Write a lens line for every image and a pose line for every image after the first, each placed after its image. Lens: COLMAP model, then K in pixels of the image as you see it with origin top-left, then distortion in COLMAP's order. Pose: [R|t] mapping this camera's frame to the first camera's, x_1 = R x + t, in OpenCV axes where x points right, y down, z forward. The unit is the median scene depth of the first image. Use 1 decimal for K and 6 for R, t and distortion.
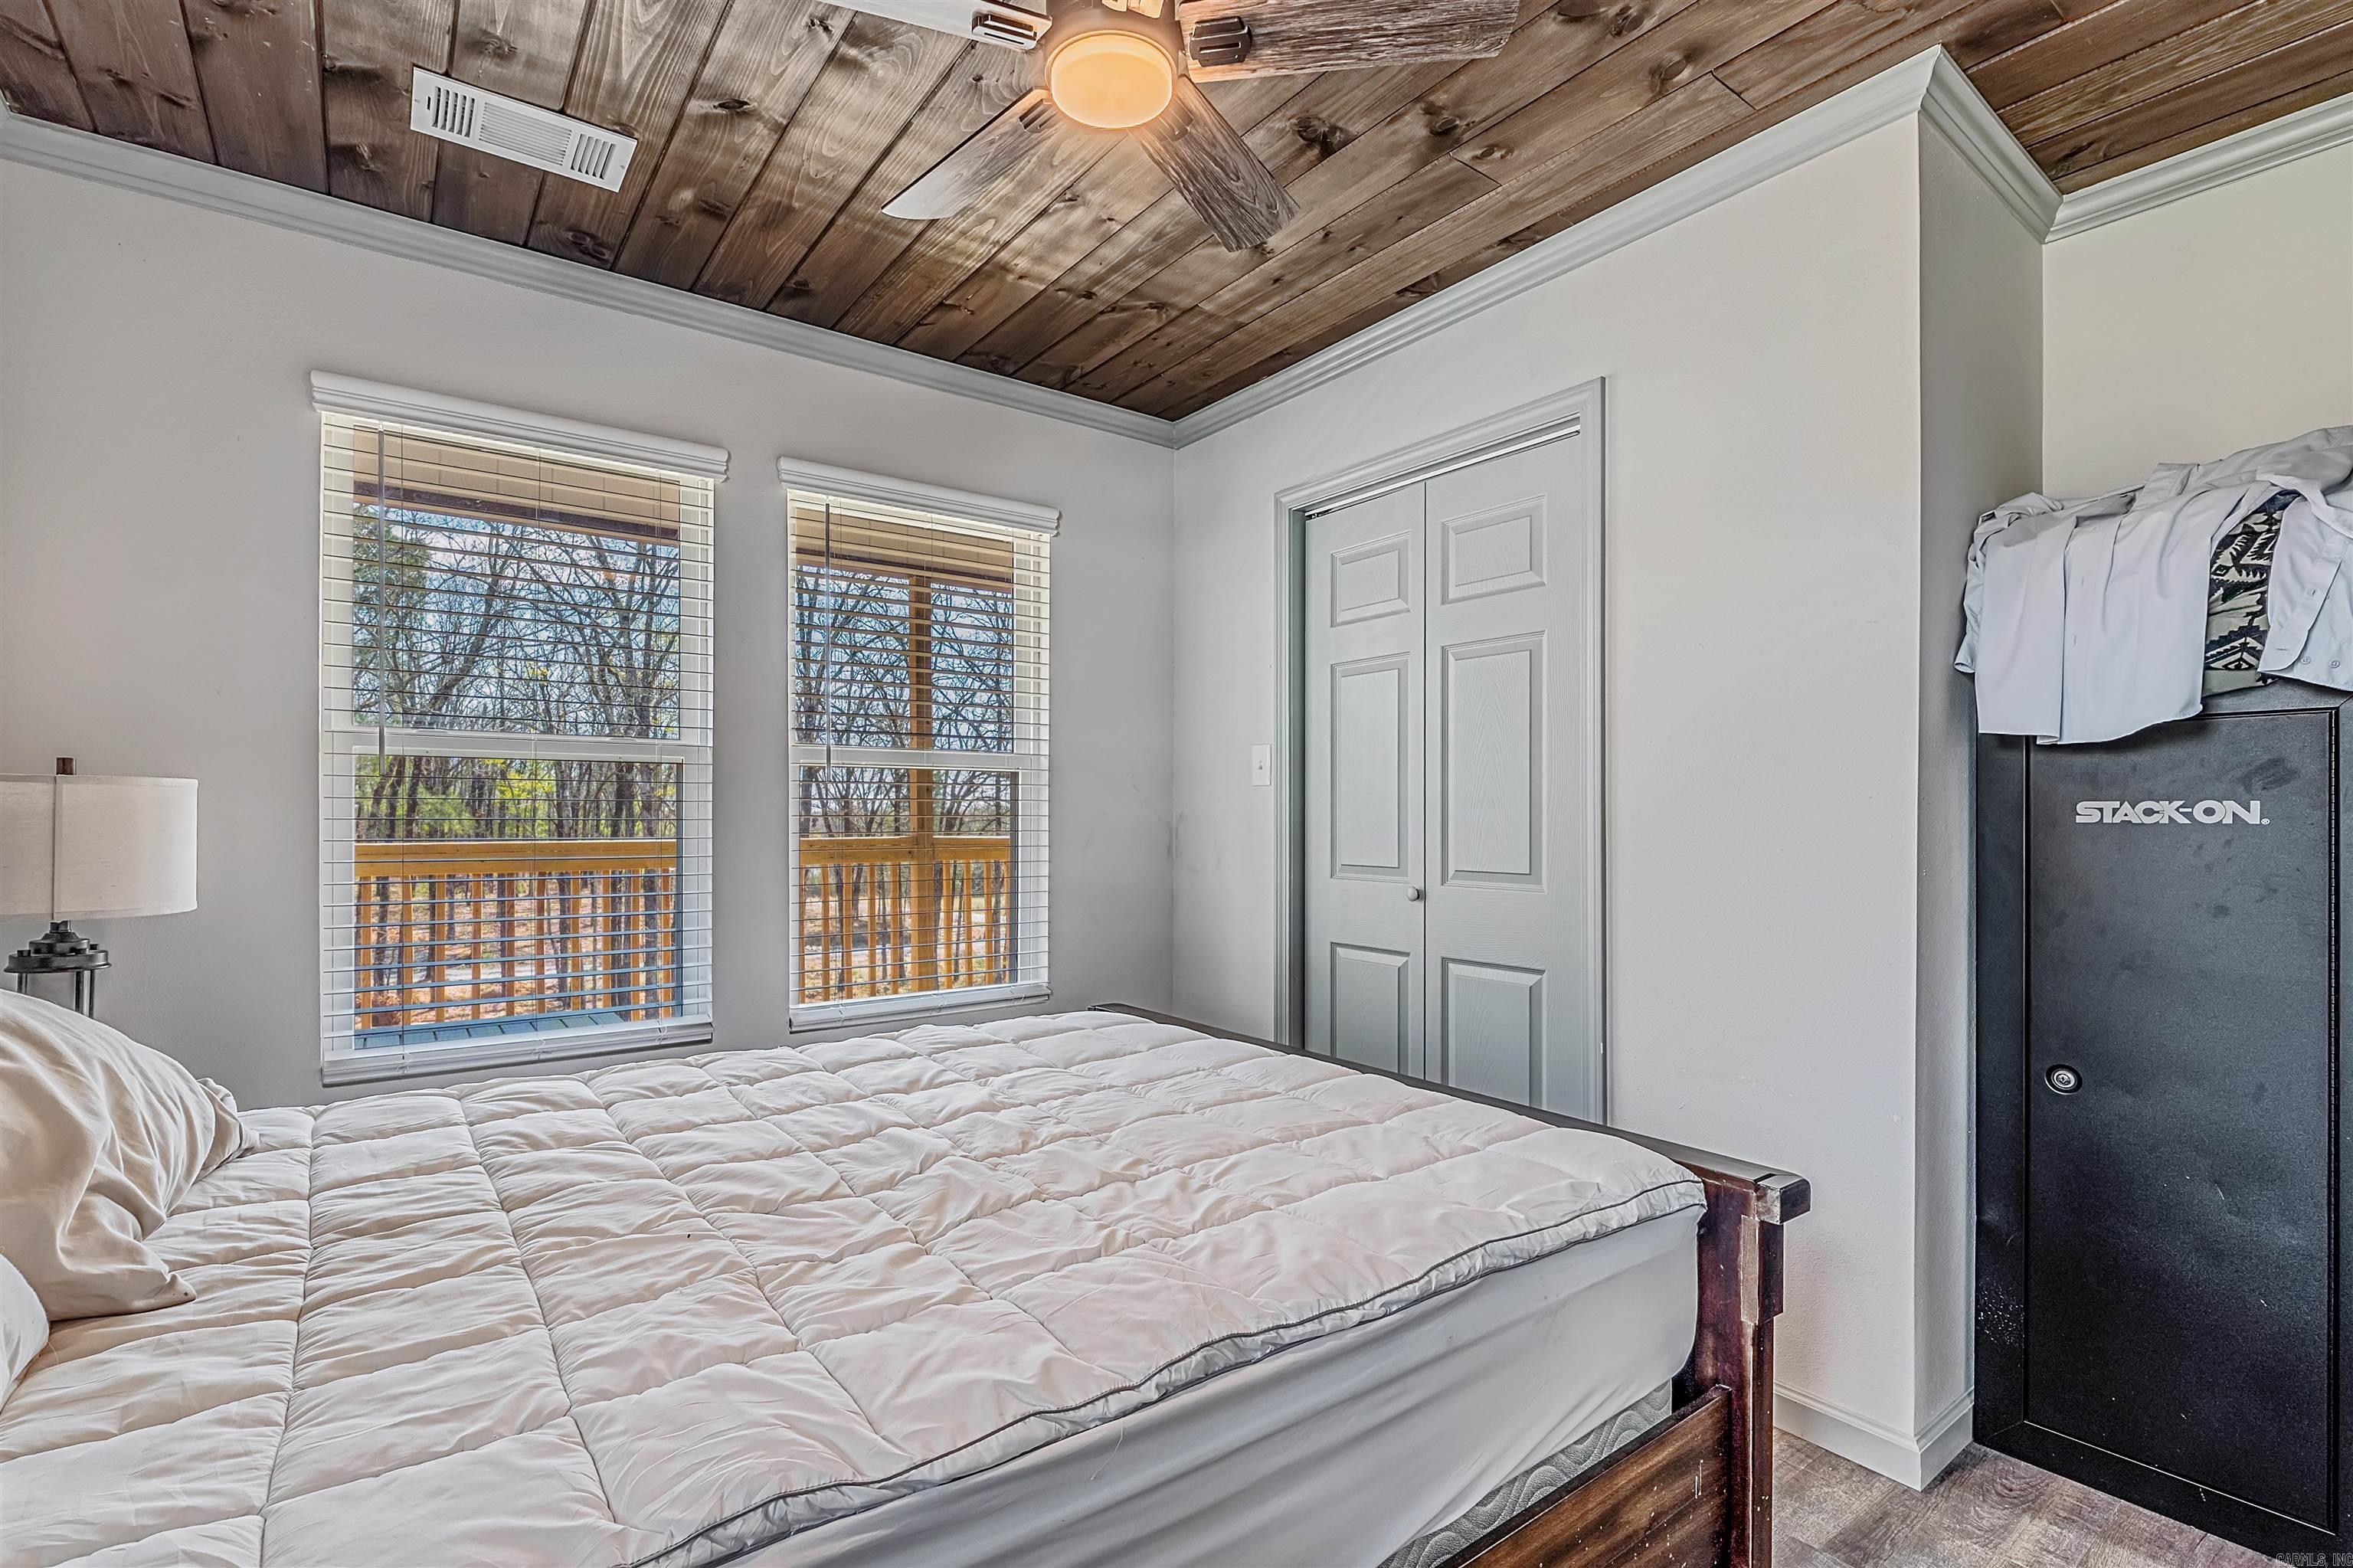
lens RADIAL K [[1042.4, 0, 1173.9], [0, 1042.4, 803.8], [0, 0, 1]] dist [-0.004642, 0.000814]
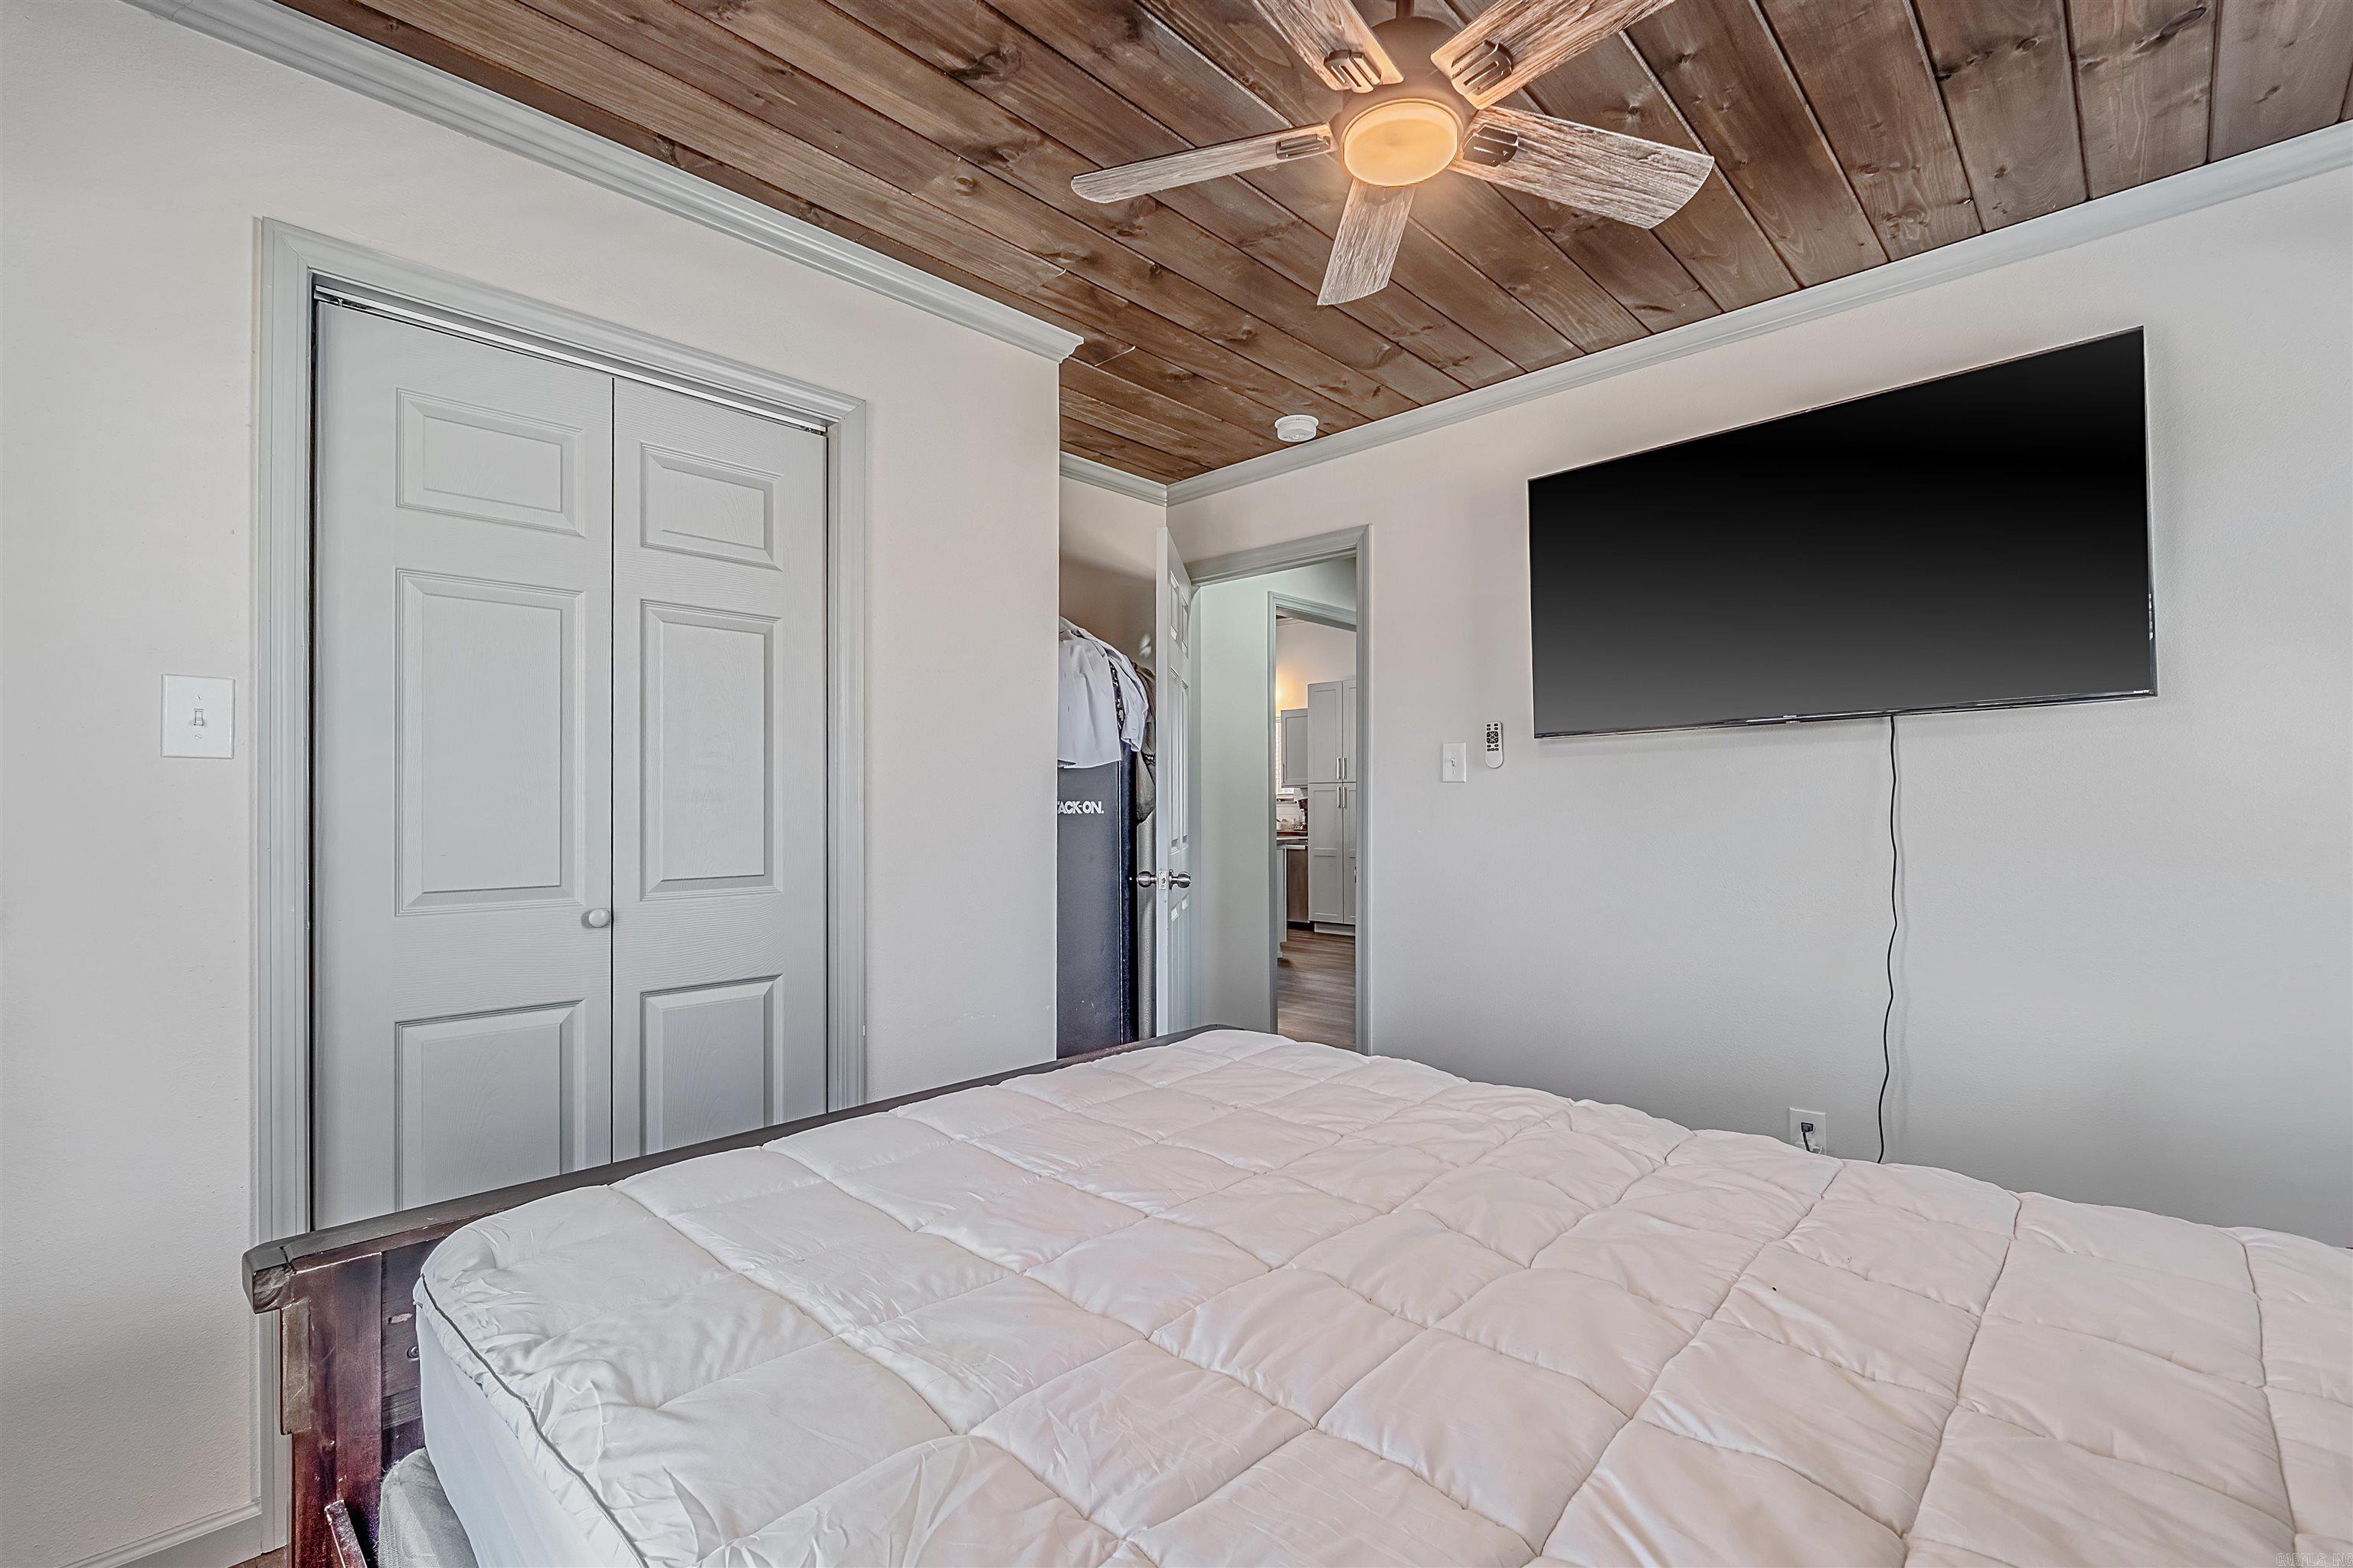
lens RADIAL K [[1042.4, 0, 1177.2], [0, 1042.4, 793.9], [0, 0, 1]] dist [-0.004642, 0.000814]
pose [[-0.154831, 0.011706, 0.987872, -0.633399], [-0.005348, 0.999905, -0.012687, 0.004805], [-0.987927, -0.007248, -0.154753, 0.778197]]
